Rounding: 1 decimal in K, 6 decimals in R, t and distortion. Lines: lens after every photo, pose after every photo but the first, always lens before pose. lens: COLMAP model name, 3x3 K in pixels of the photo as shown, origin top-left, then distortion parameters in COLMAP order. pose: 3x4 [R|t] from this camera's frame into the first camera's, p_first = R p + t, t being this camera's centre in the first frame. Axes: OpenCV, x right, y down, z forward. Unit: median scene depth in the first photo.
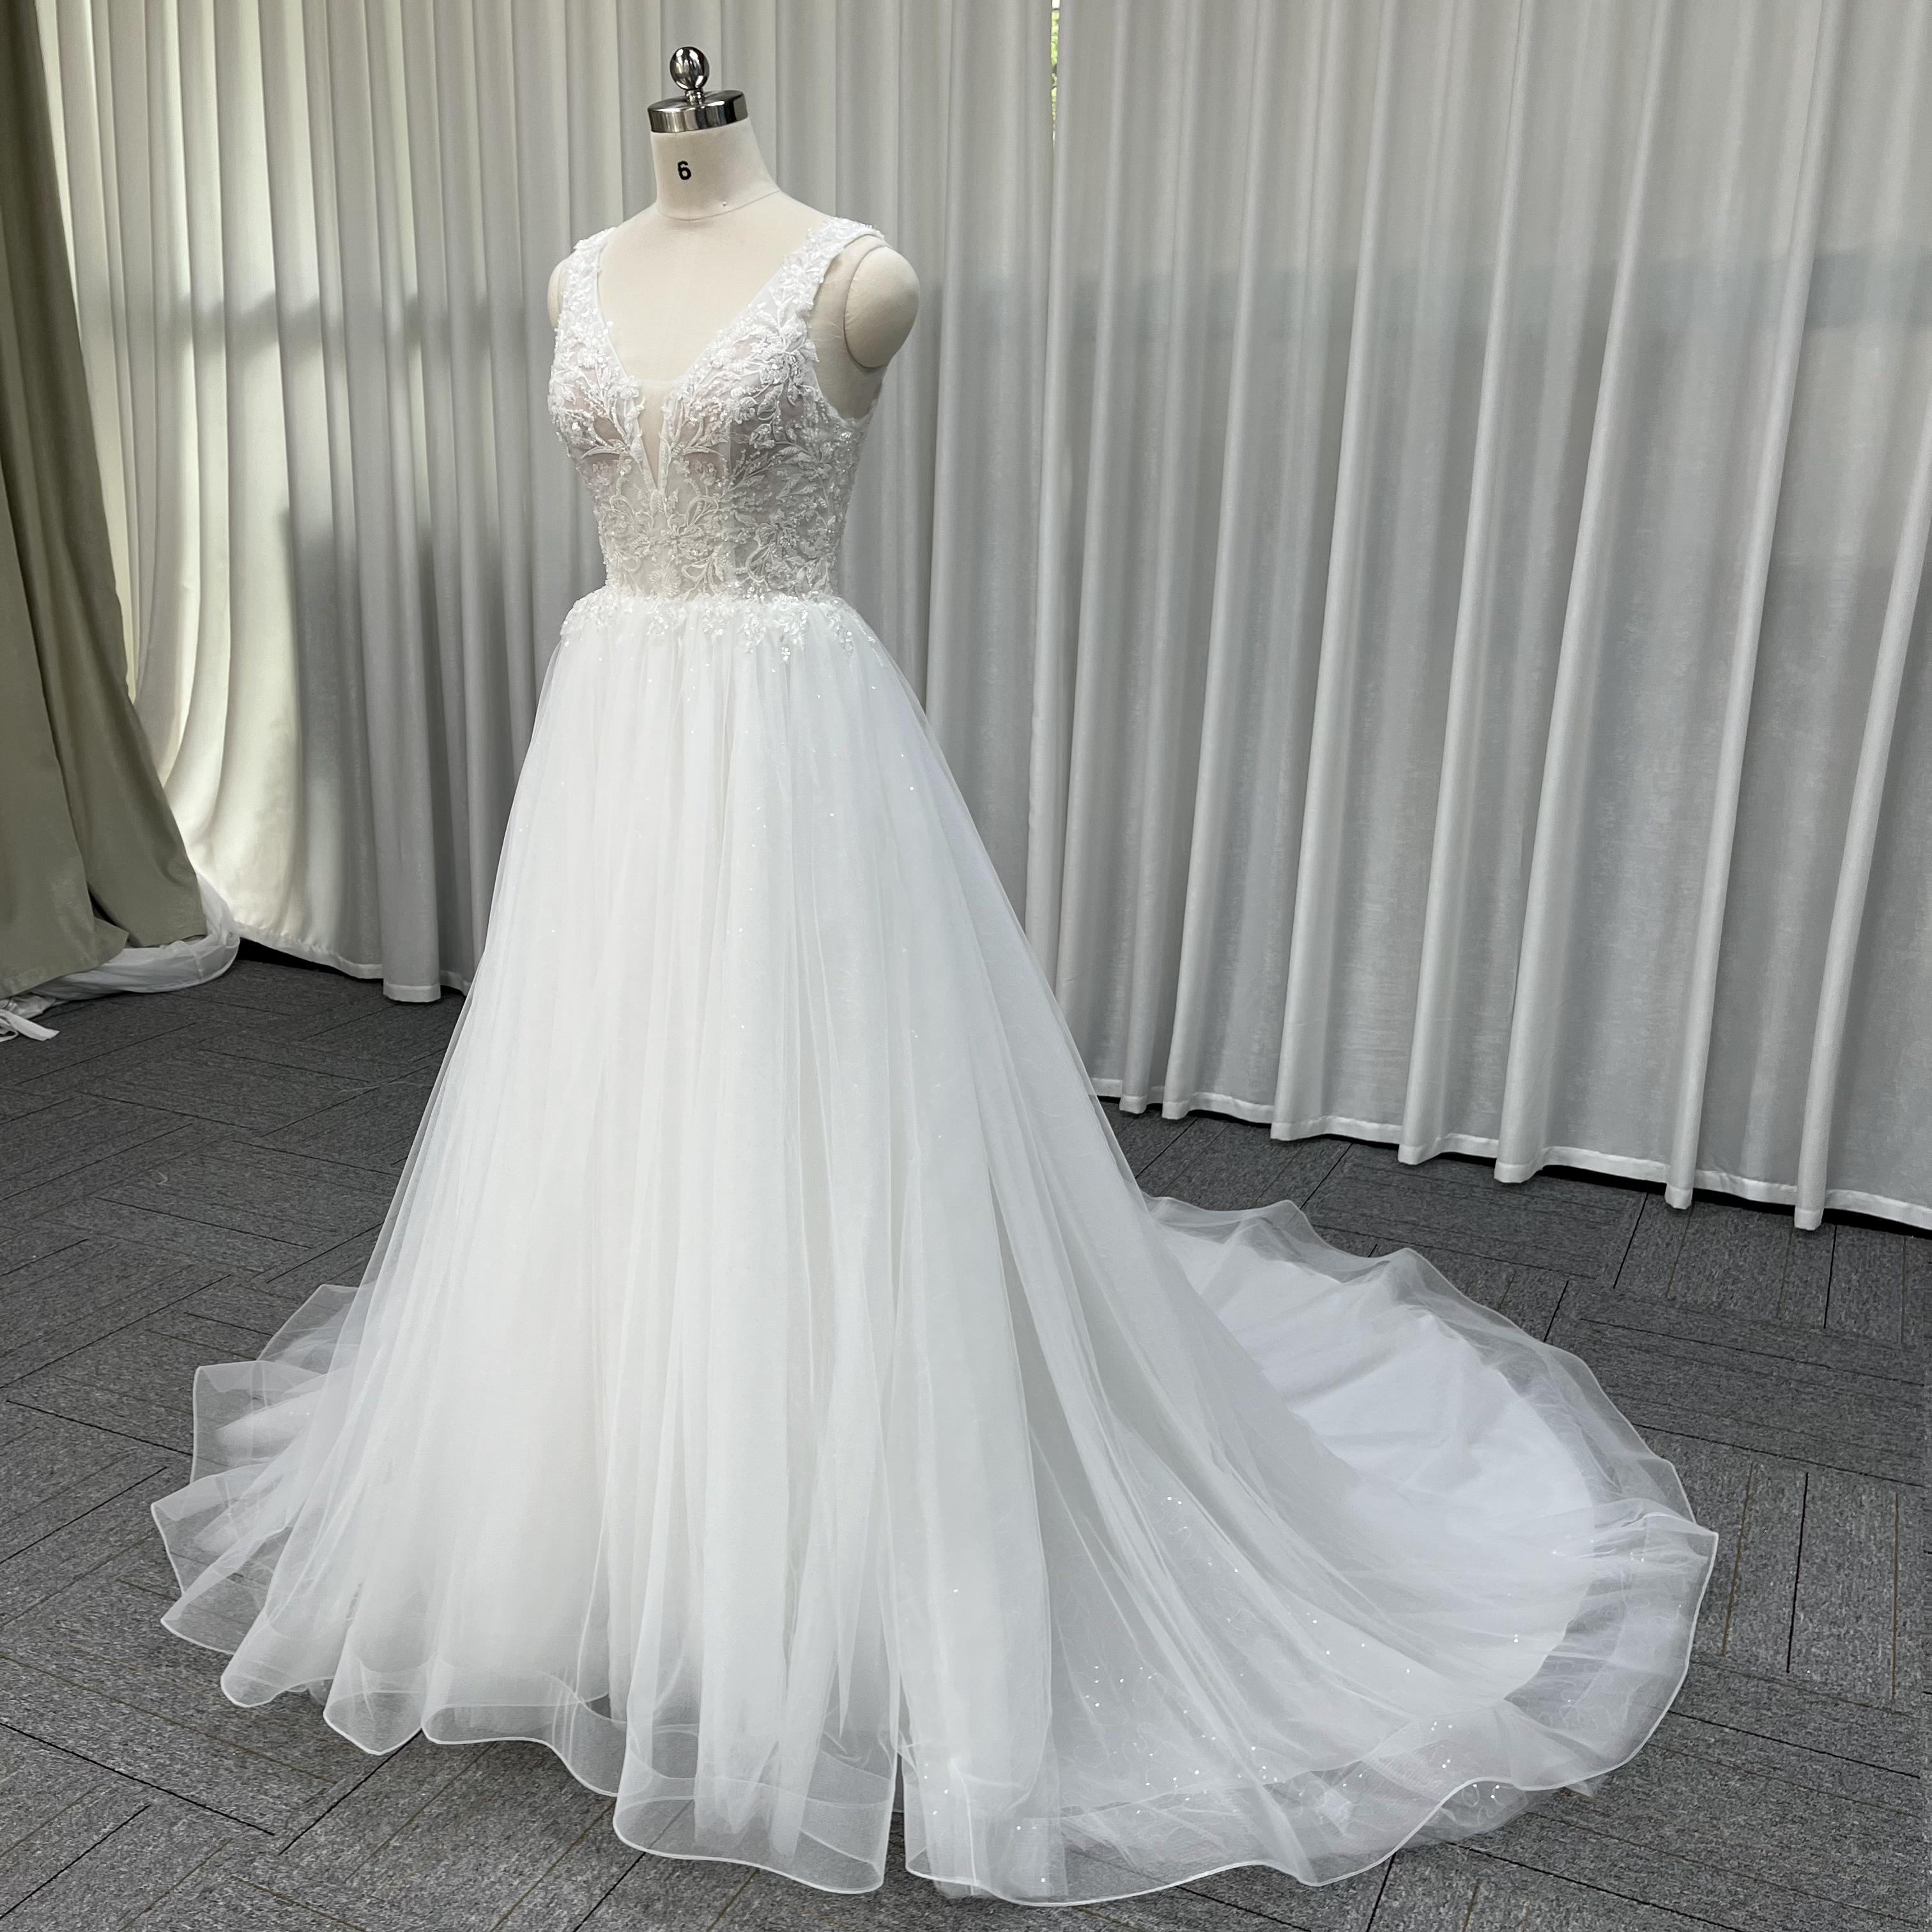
lens RADIAL K [[1944.6, 0, 961.3], [0, 1944.6, 977.3], [0, 0, 1]] dist [0.040830, -0.021741]
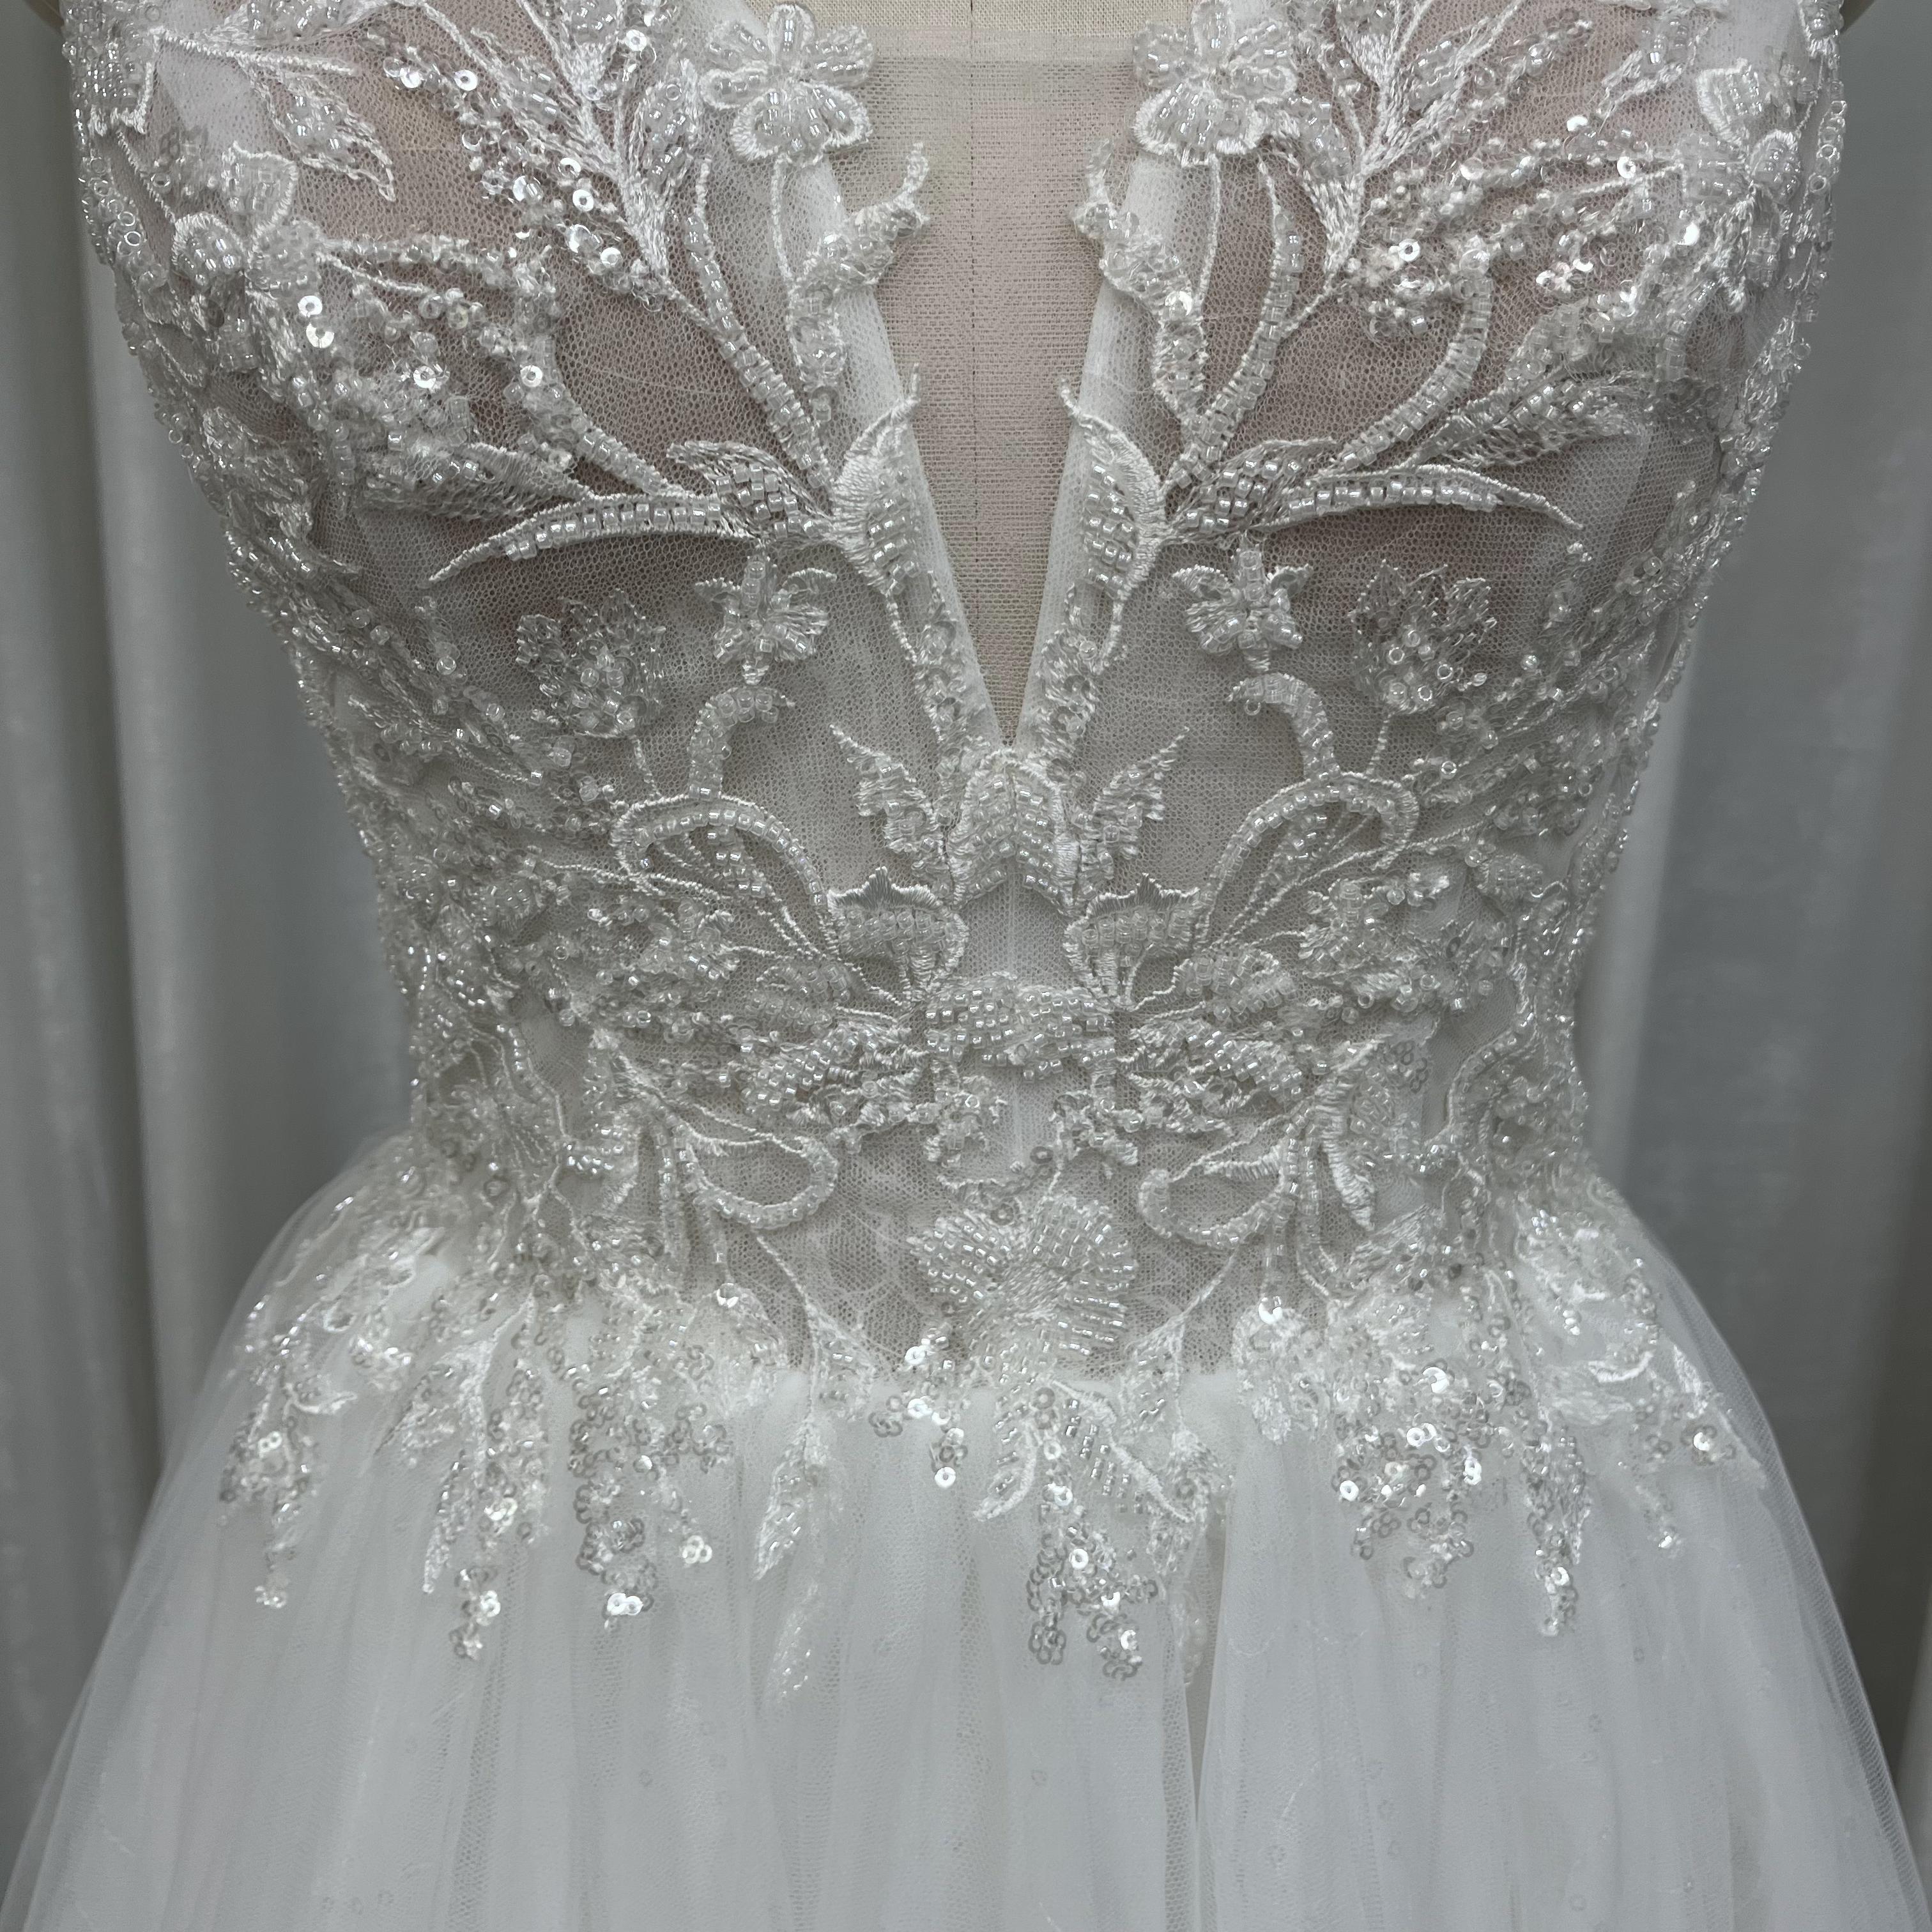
lens RADIAL K [[1985.9, 0, 971.4], [0, 1985.9, 954.6], [0, 0, 1]] dist [0.079393, -0.182277]
pose [[0.903122, -0.124192, 0.411032, -0.227400], [0.129967, 0.991420, 0.013991, -0.237144], [-0.409243, 0.040785, 0.911514, 0.859750]]
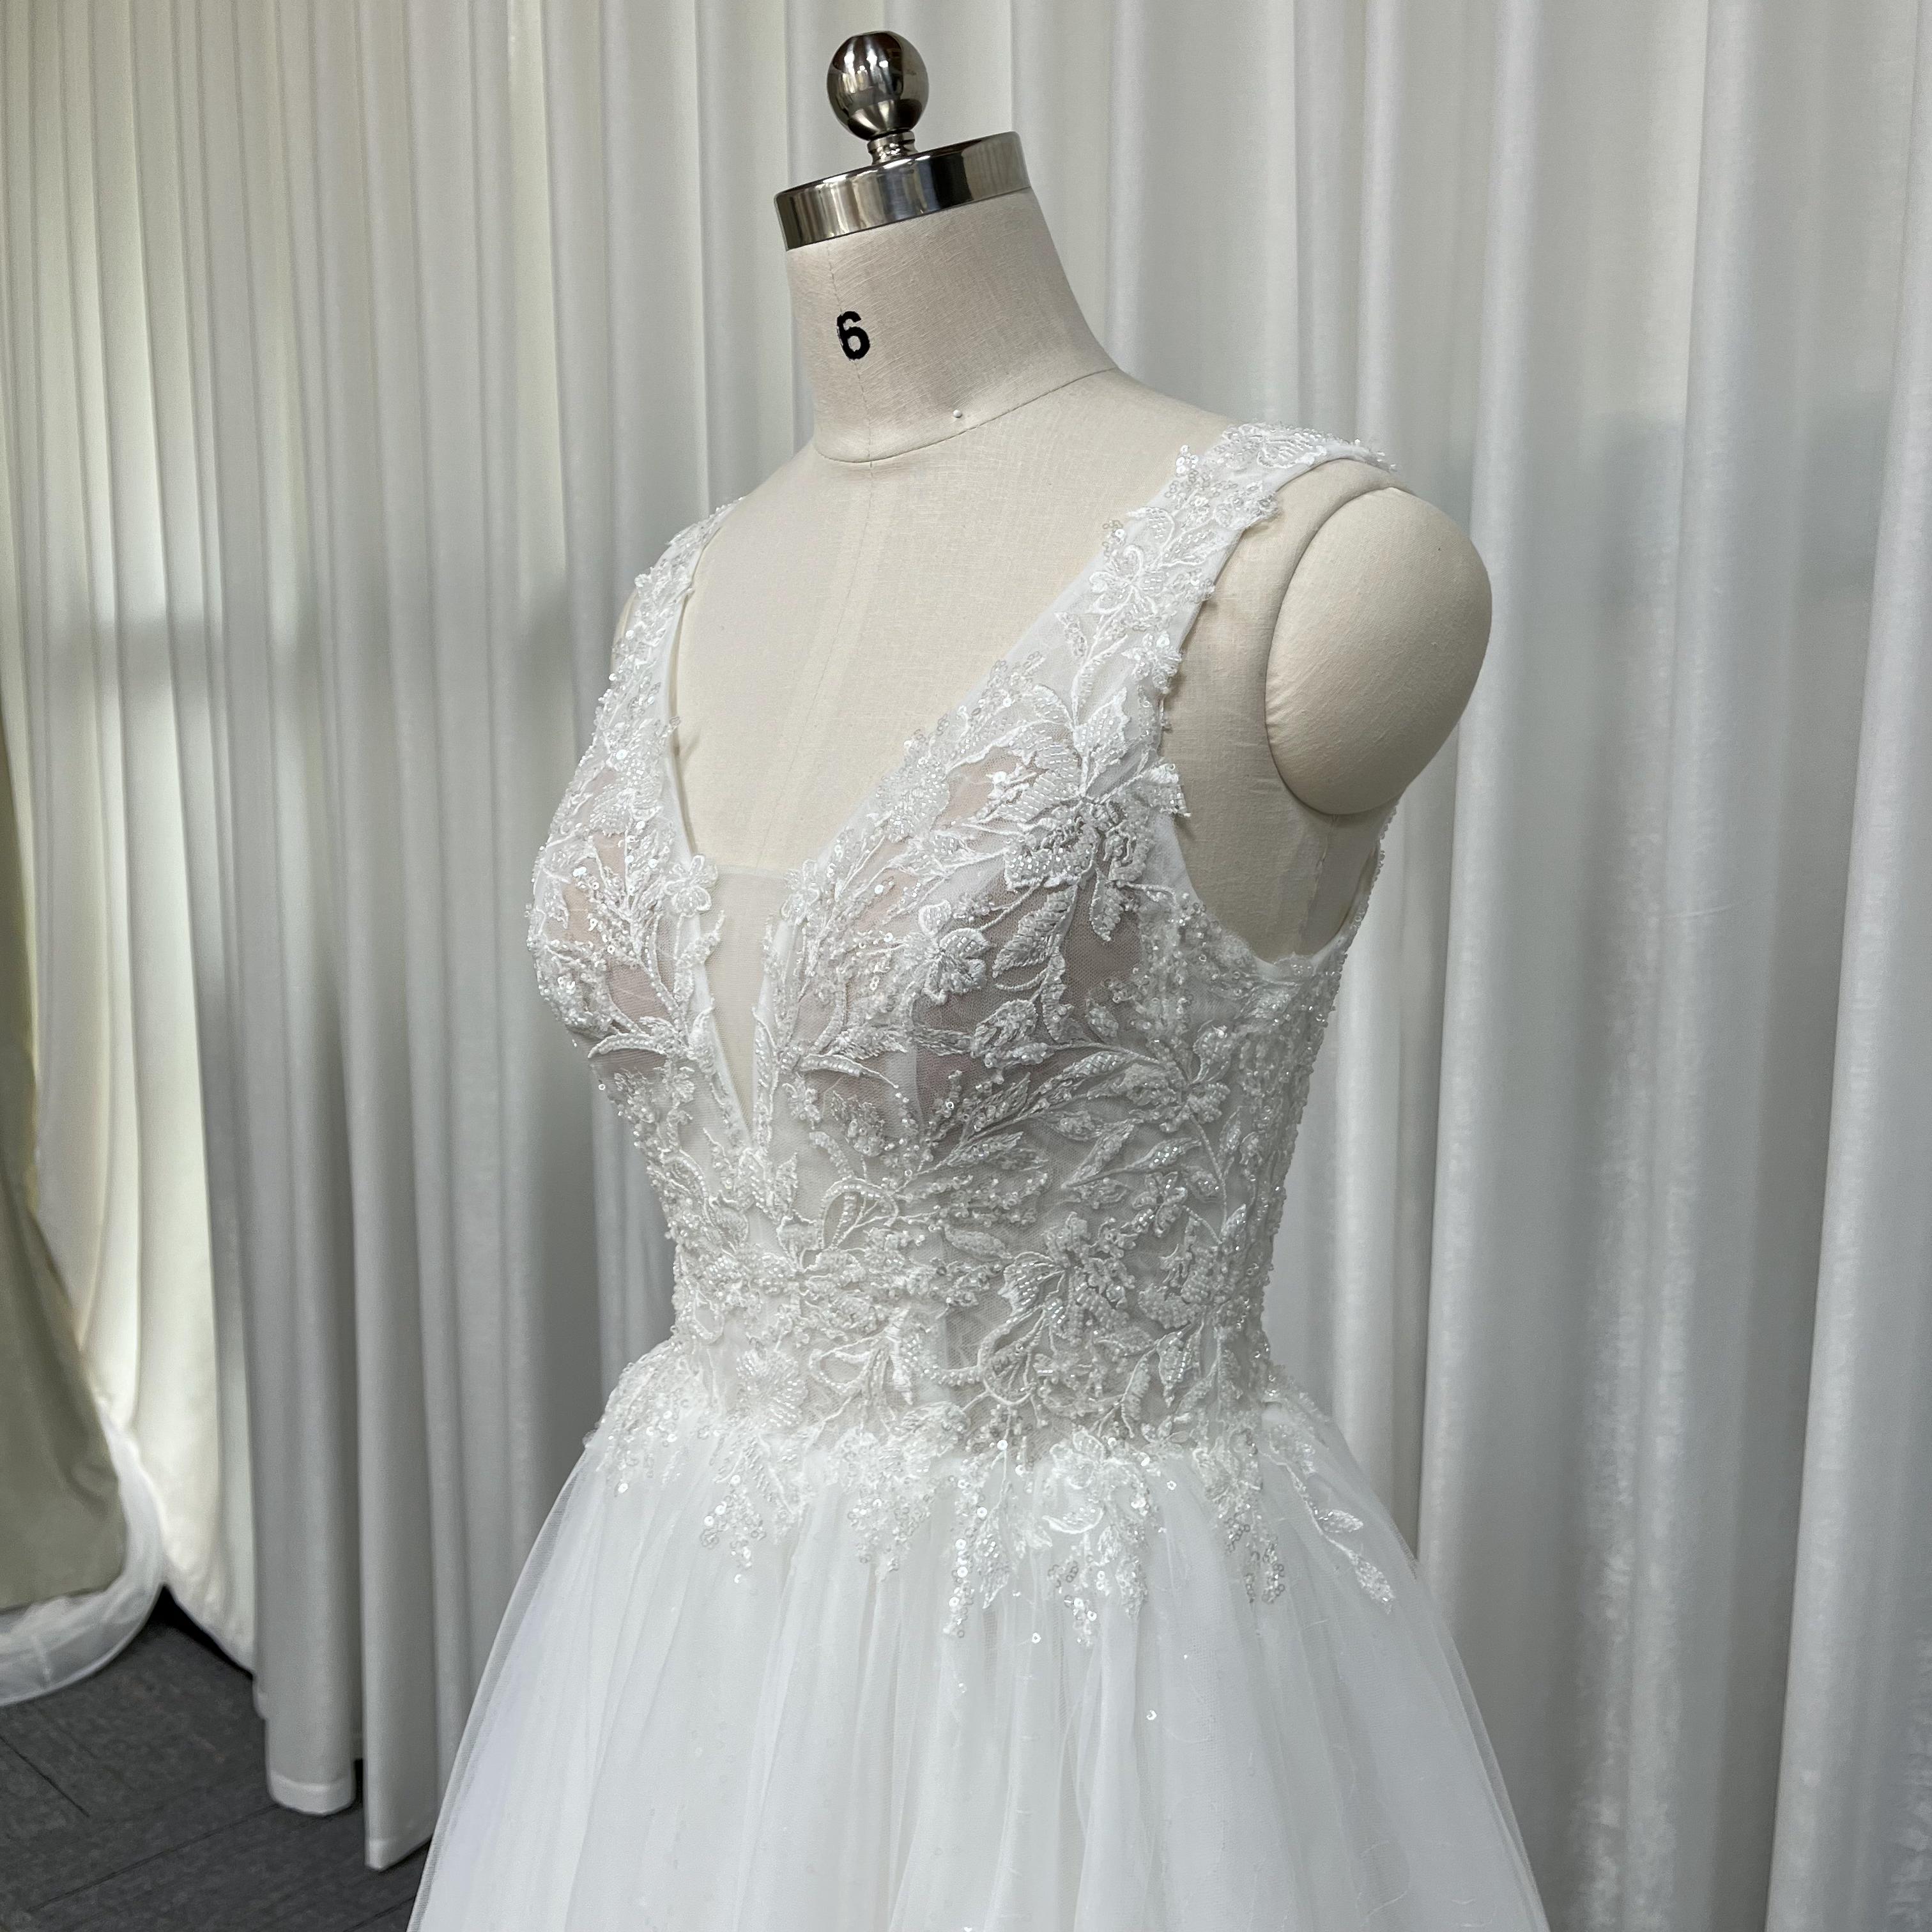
lens RADIAL K [[1984.9, 0, 966.4], [0, 1984.9, 962.9], [0, 0, 1]] dist [0.151221, -0.472320]
pose [[0.958278, 0.012268, -0.285574, -0.009024], [-0.057552, 0.986899, -0.150727, -0.230924], [0.279983, 0.160873, 0.946430, 0.649382]]
